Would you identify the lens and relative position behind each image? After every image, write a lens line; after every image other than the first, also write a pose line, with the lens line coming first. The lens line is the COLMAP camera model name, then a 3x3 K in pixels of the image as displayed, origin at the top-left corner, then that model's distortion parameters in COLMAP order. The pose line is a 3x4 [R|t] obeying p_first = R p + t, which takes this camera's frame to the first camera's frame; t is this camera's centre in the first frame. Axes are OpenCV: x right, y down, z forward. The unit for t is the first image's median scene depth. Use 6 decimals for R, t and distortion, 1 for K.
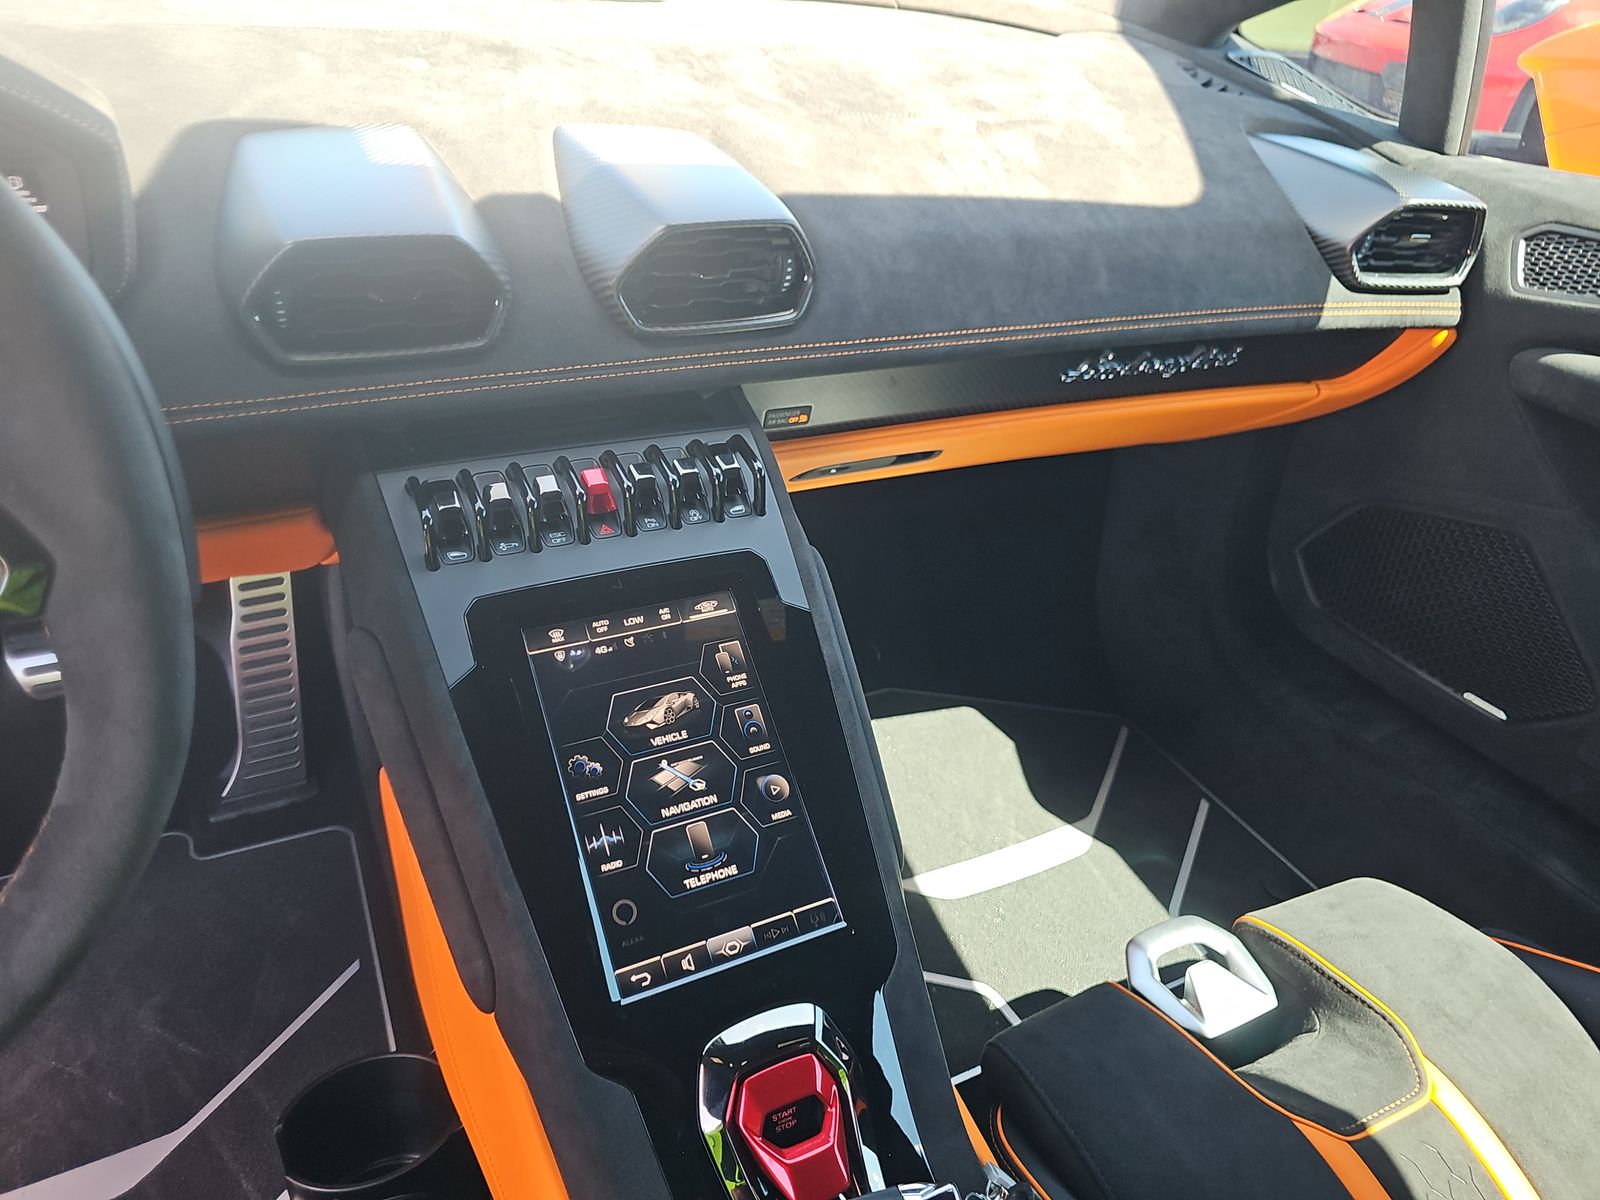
lens RADIAL K [[1066.3, 0, 811.3], [0, 1066.3, 549.4], [0, 0, 1]] dist [0.033419, -0.024294]
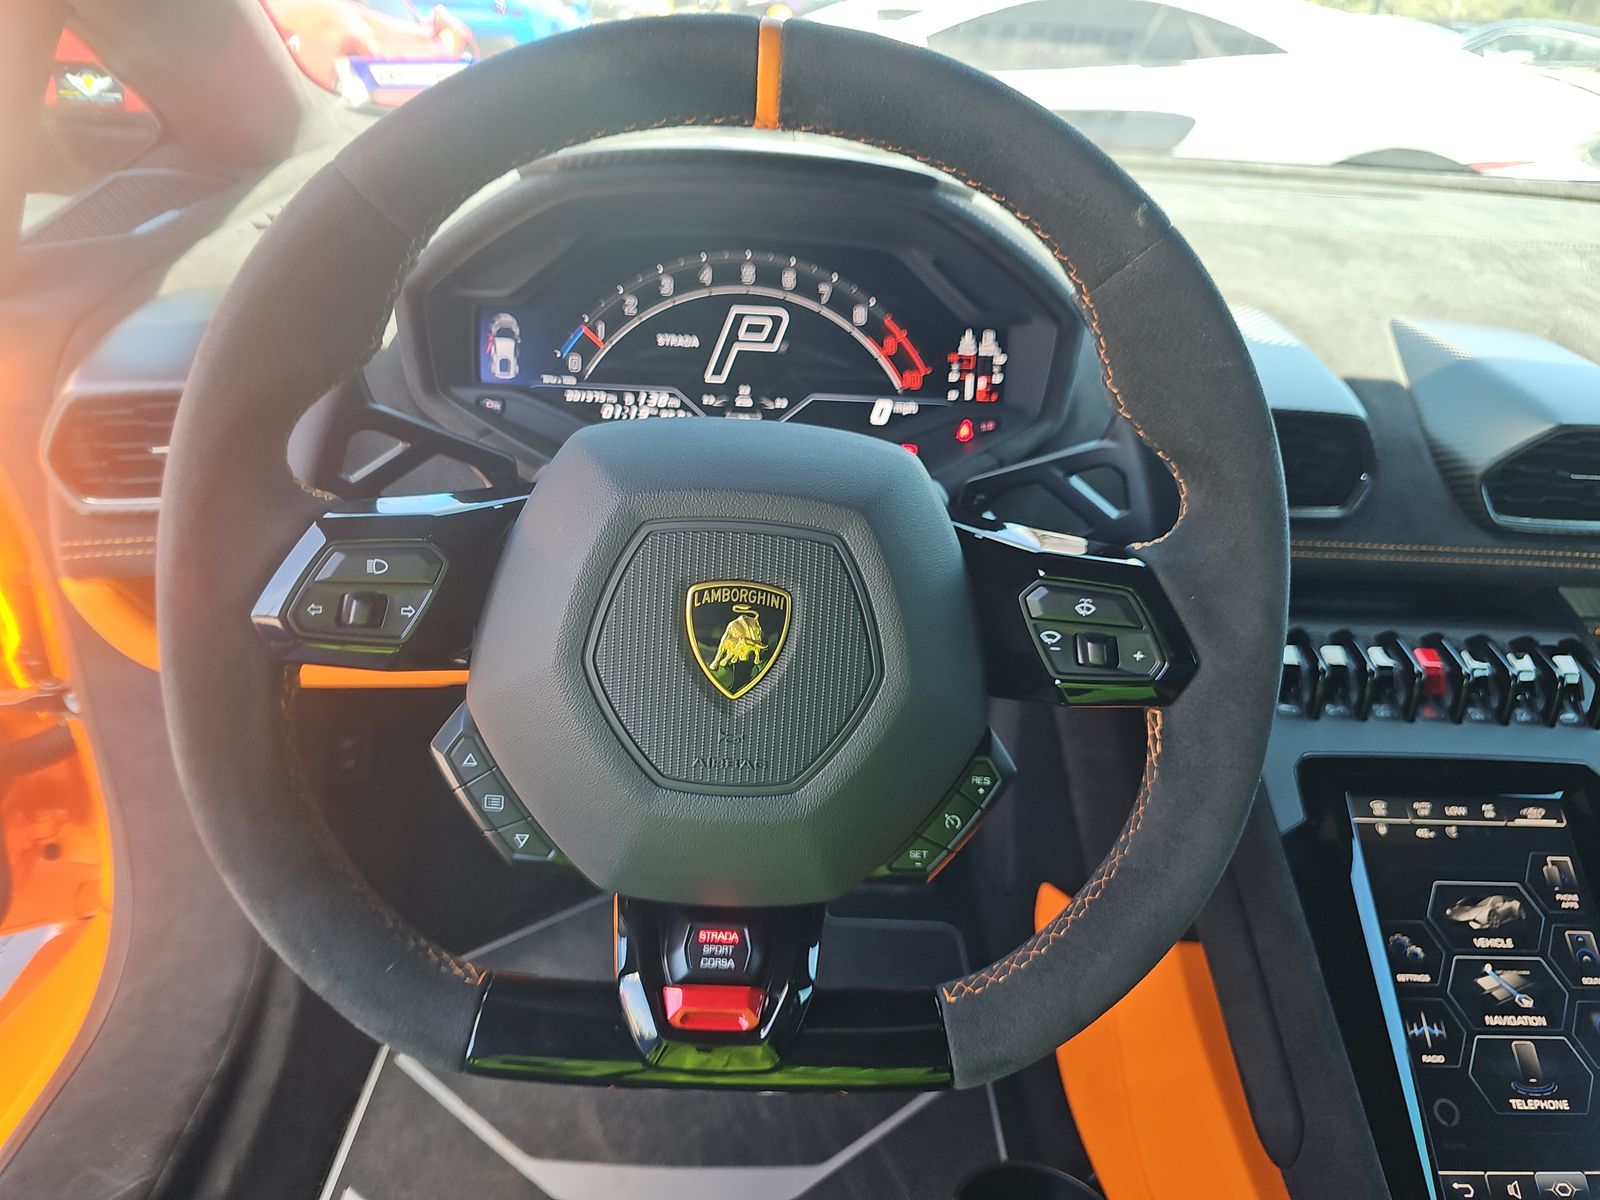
lens RADIAL K [[1066.3, 0, 795.9], [0, 1066.3, 603.3], [0, 0, 1]] dist [0.033419, -0.024294]
pose [[0.921031, 0.167721, -0.351527, -0.418165], [-0.202606, 0.977125, -0.064638, 0.069205], [0.332645, 0.130755, 0.933943, -0.144131]]
